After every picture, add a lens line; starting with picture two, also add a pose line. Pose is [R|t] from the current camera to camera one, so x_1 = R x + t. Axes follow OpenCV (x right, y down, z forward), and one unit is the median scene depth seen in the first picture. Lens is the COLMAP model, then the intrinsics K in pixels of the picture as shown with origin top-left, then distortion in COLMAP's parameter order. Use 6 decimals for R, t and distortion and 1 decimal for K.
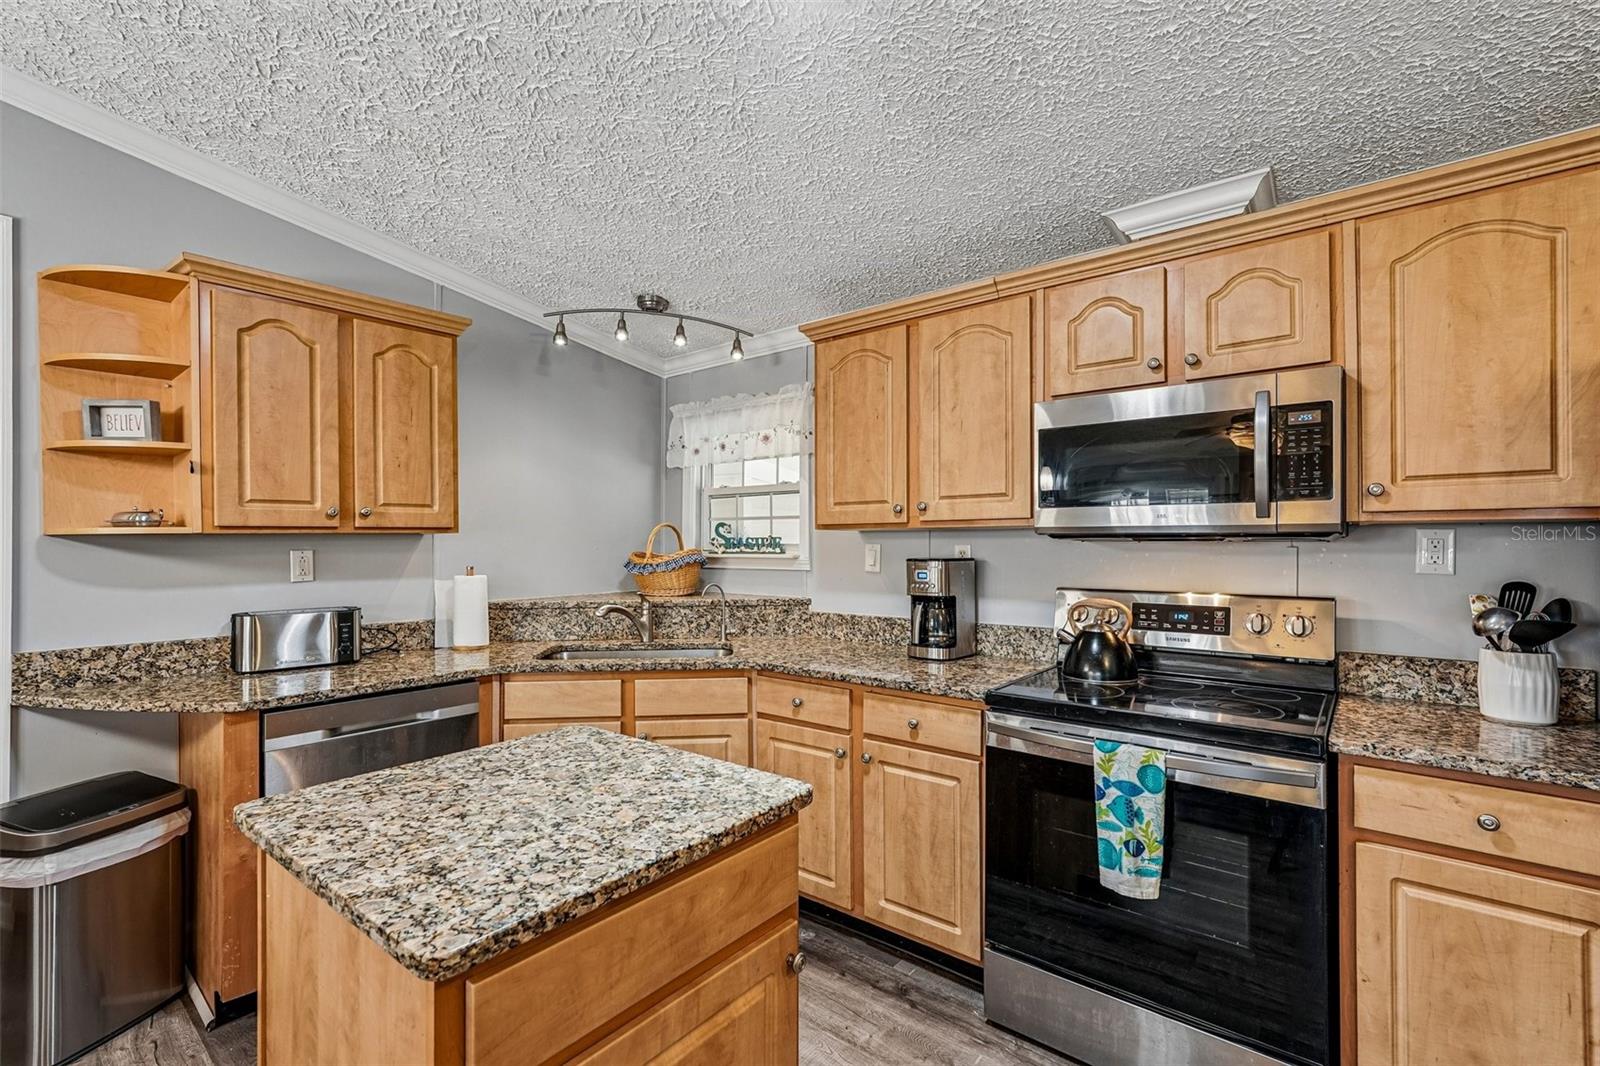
lens RADIAL K [[706.2, 0, 800.9], [0, 706.2, 539.2], [0, 0, 1]] dist [-0.015565, 0.008613]
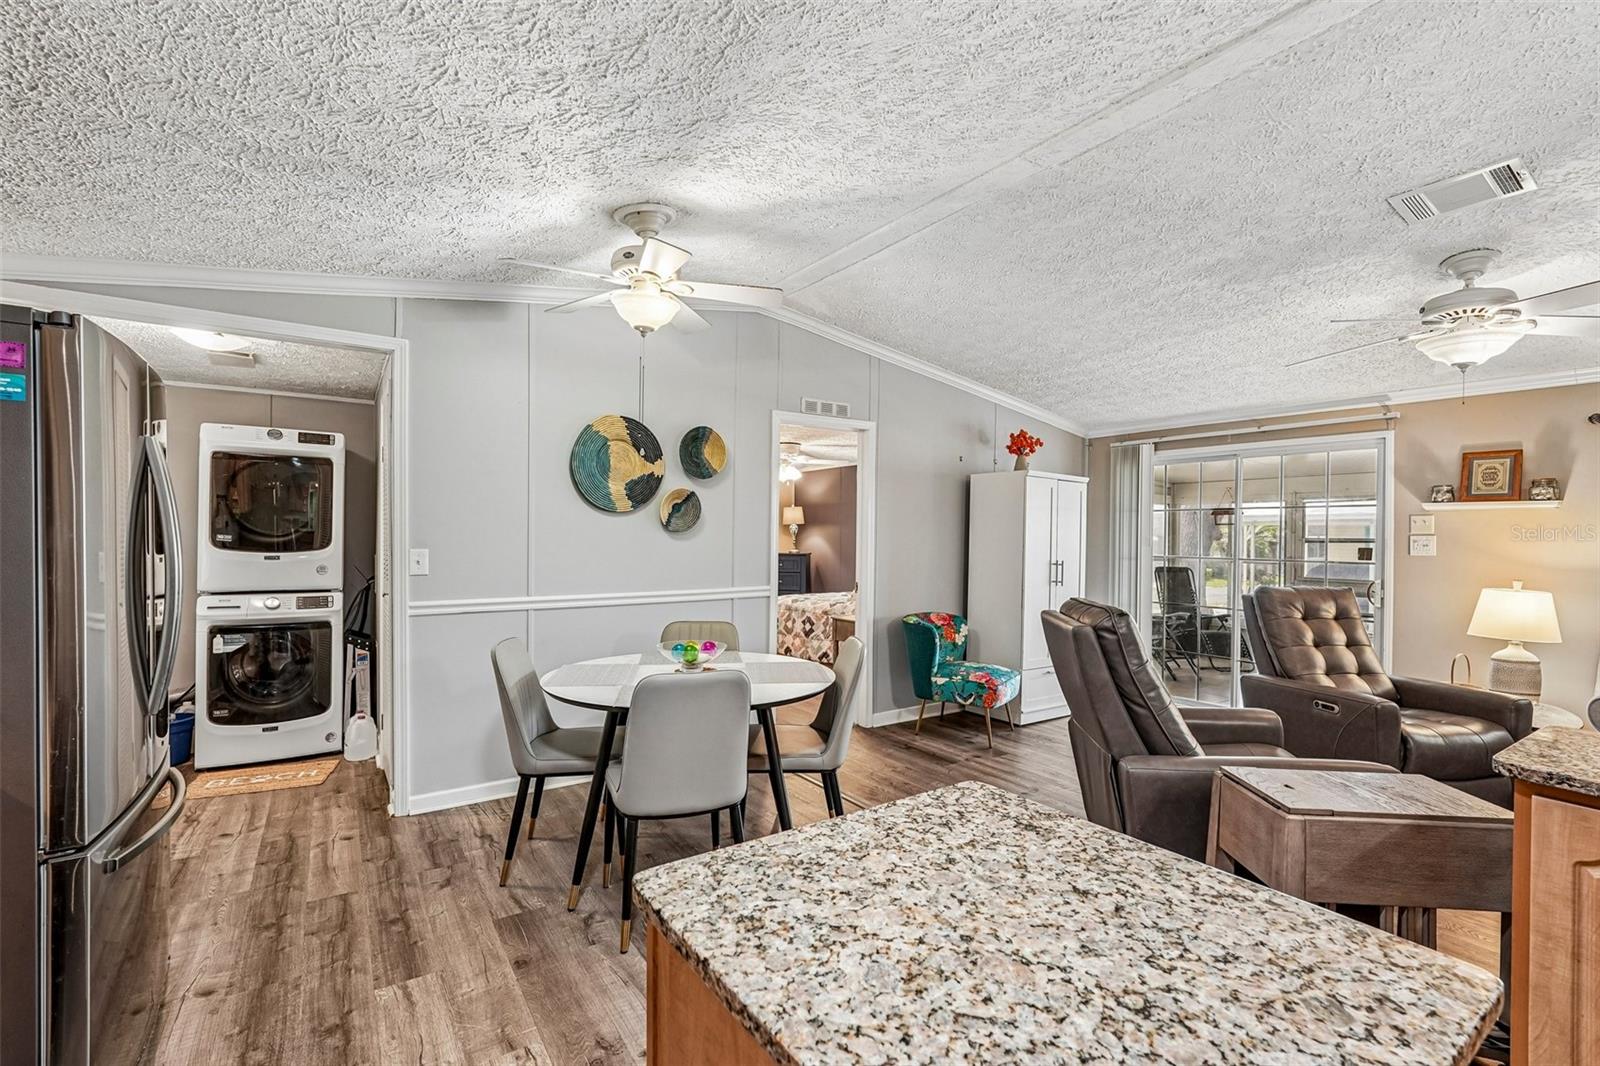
lens RADIAL K [[706.2, 0, 800.9], [0, 706.2, 539.2], [0, 0, 1]] dist [-0.015565, 0.008613]
pose [[-0.957794, -0.009229, 0.287307, -0.198623], [-0.009370, 0.999956, 0.000886, -0.002855], [-0.287303, -0.001844, -0.957838, 0.914464]]
